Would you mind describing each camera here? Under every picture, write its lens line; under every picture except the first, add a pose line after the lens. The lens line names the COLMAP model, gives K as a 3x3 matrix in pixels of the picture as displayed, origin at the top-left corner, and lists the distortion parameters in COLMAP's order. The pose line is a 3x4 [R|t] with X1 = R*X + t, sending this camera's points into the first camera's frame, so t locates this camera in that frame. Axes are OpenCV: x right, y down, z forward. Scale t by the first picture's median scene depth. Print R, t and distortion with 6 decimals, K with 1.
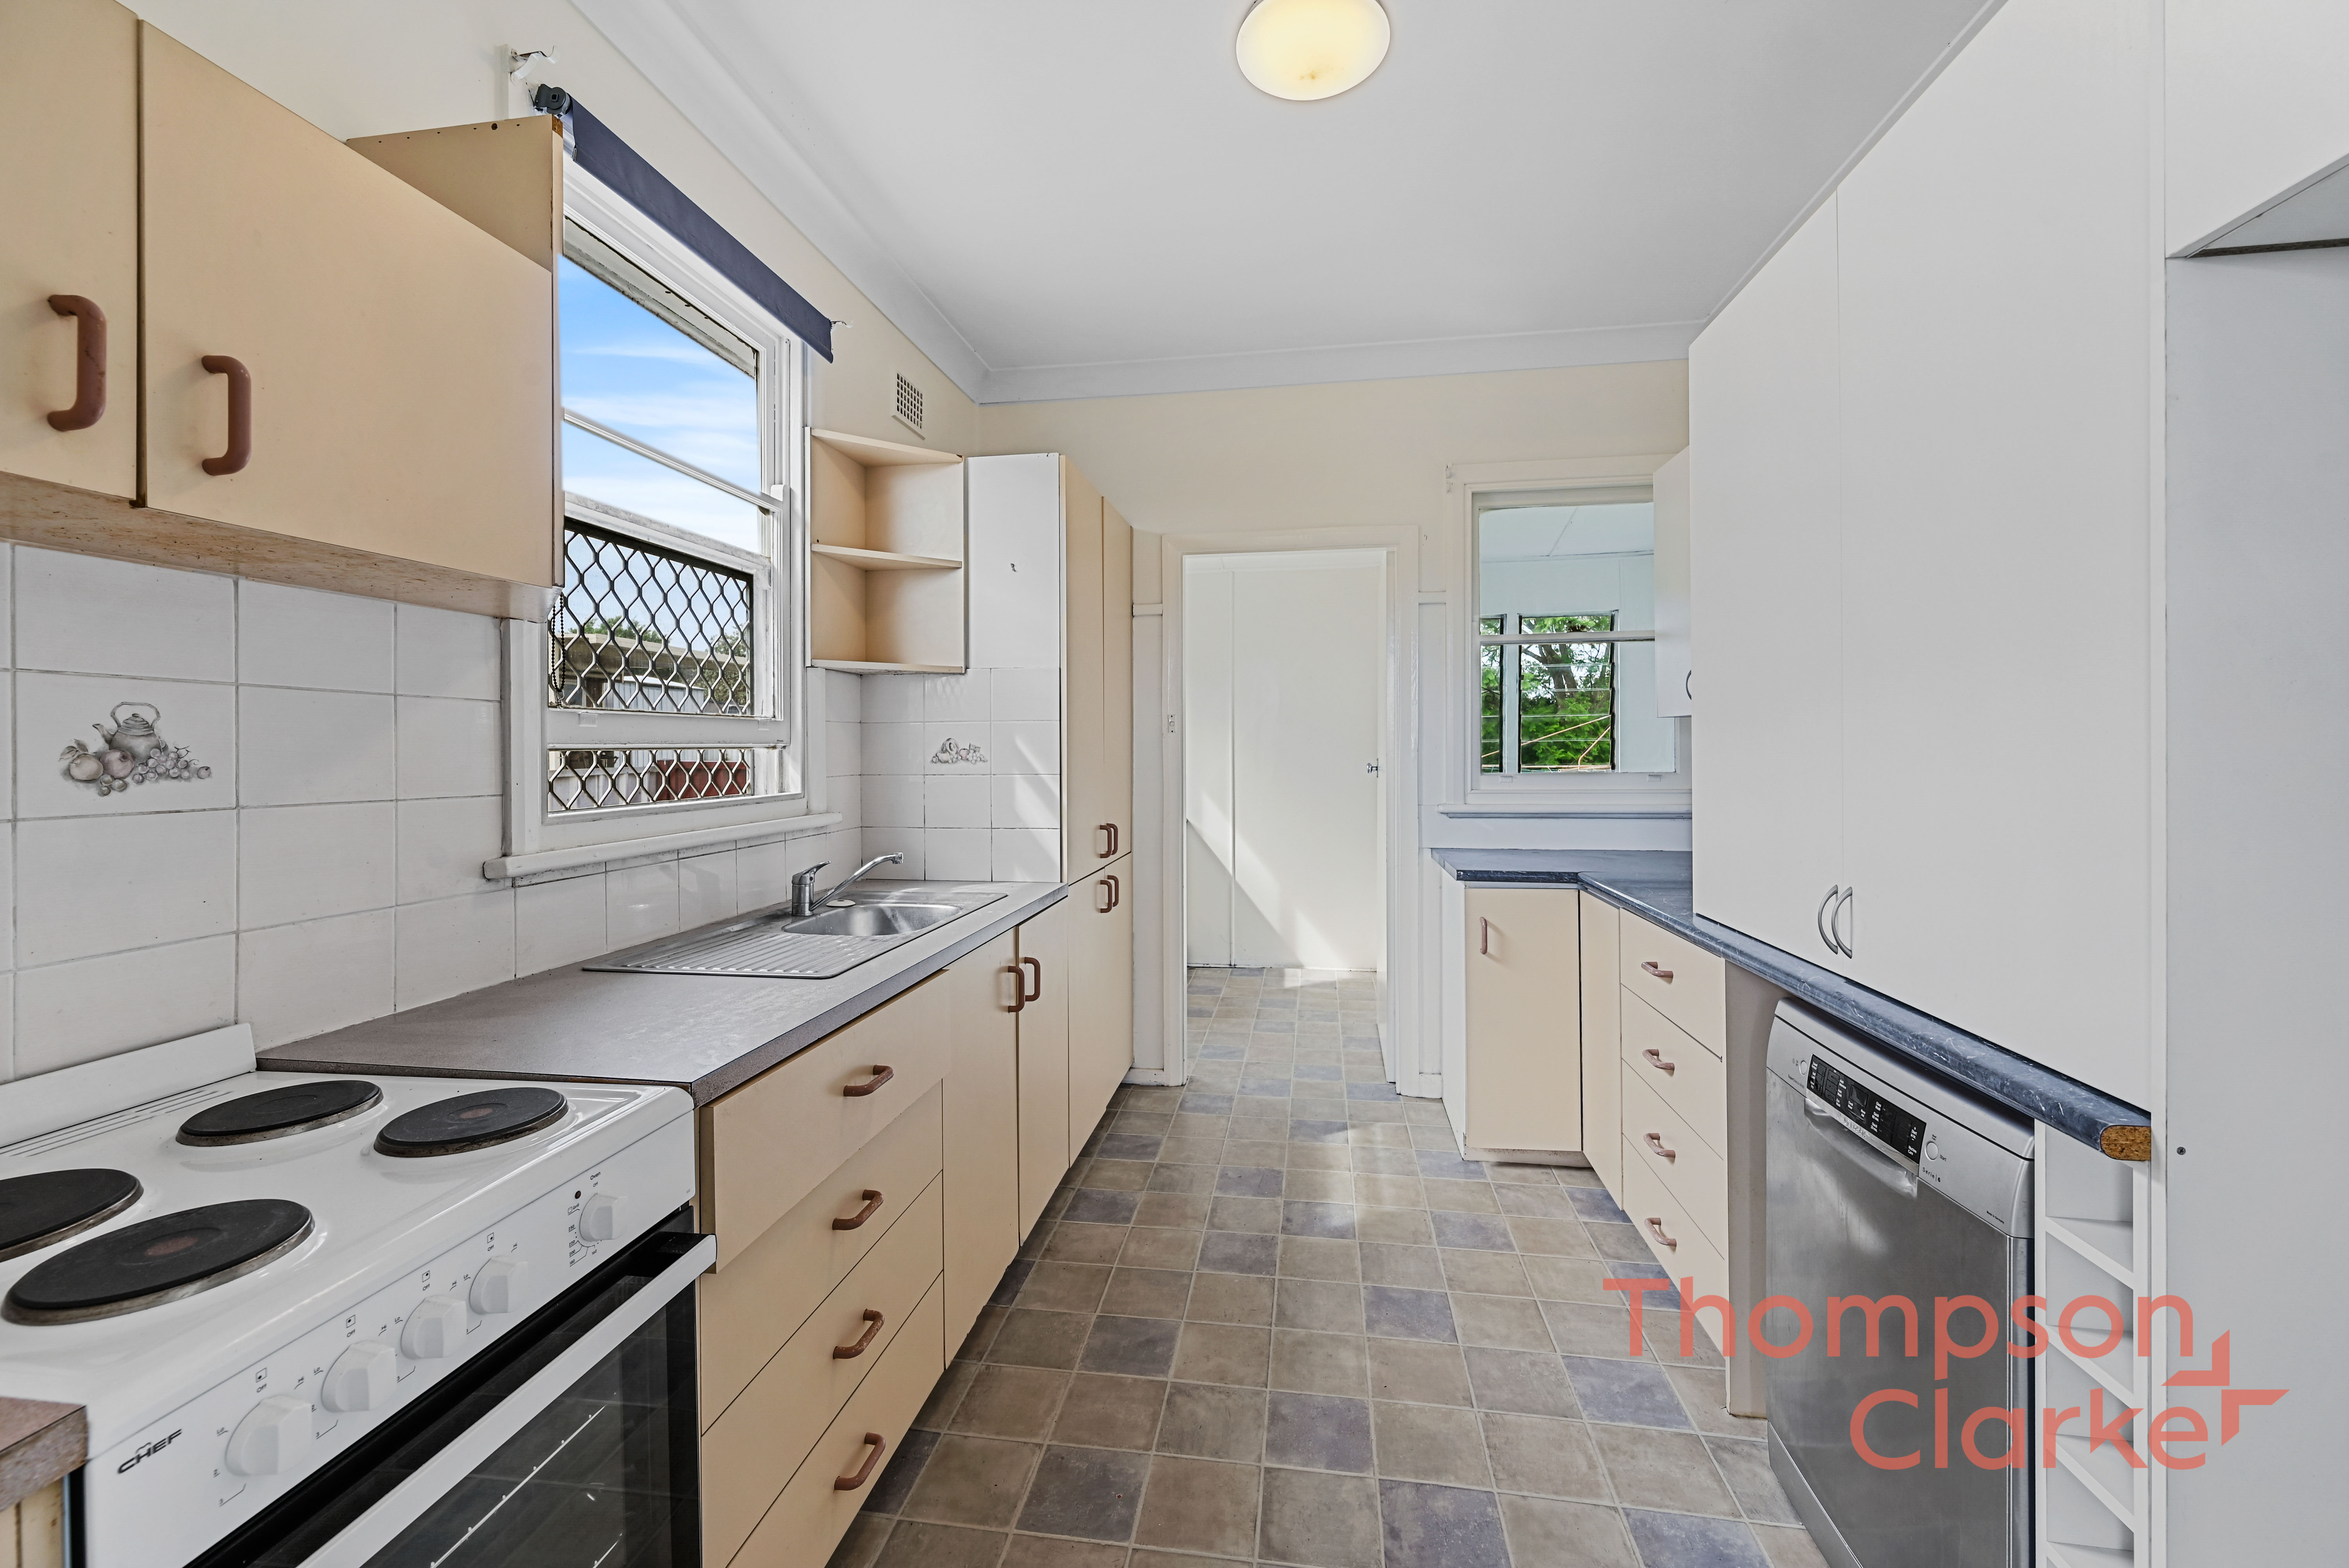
lens RADIAL K [[947.2, 0, 1169.4], [0, 947.2, 744.6], [0, 0, 1]] dist [0.000563, 0.000006]
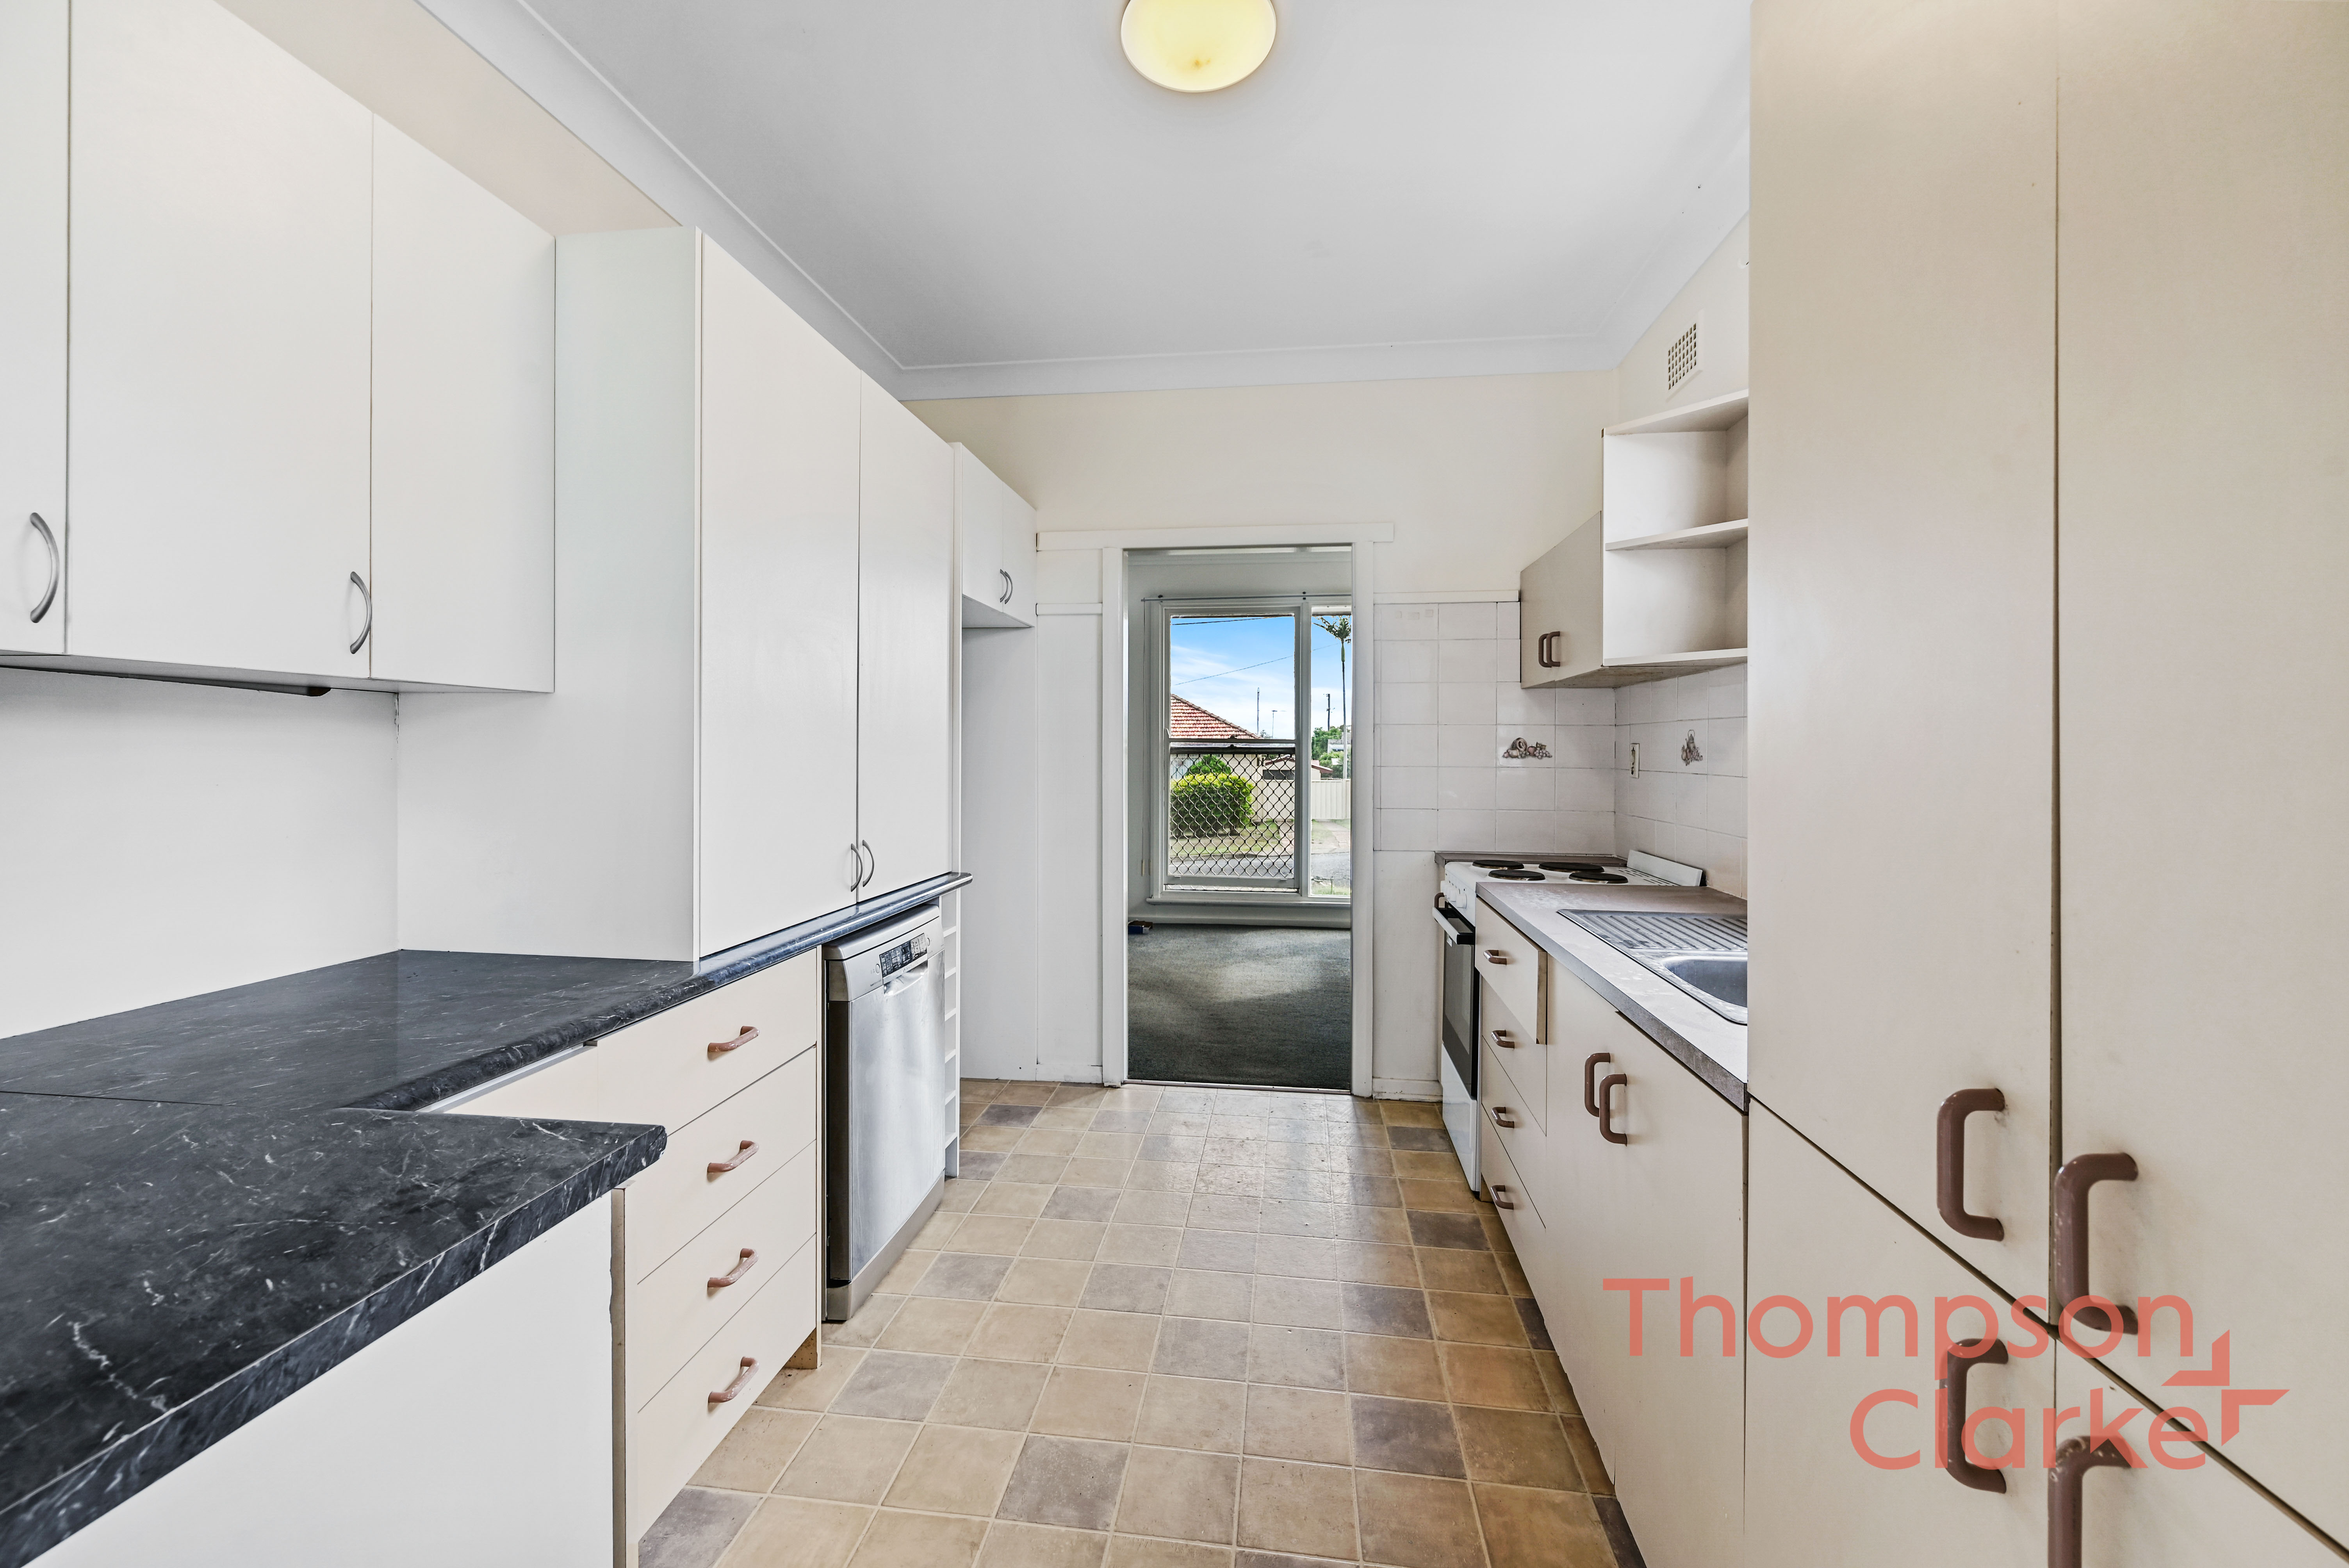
lens RADIAL K [[947.2, 0, 1169.4], [0, 947.2, 744.6], [0, 0, 1]] dist [0.000563, 0.000006]
pose [[-0.999844, 0.004461, -0.017070, 0.199796], [0.004538, 0.999980, -0.004447, 0.005008], [0.017049, -0.004524, -0.999844, 2.001540]]
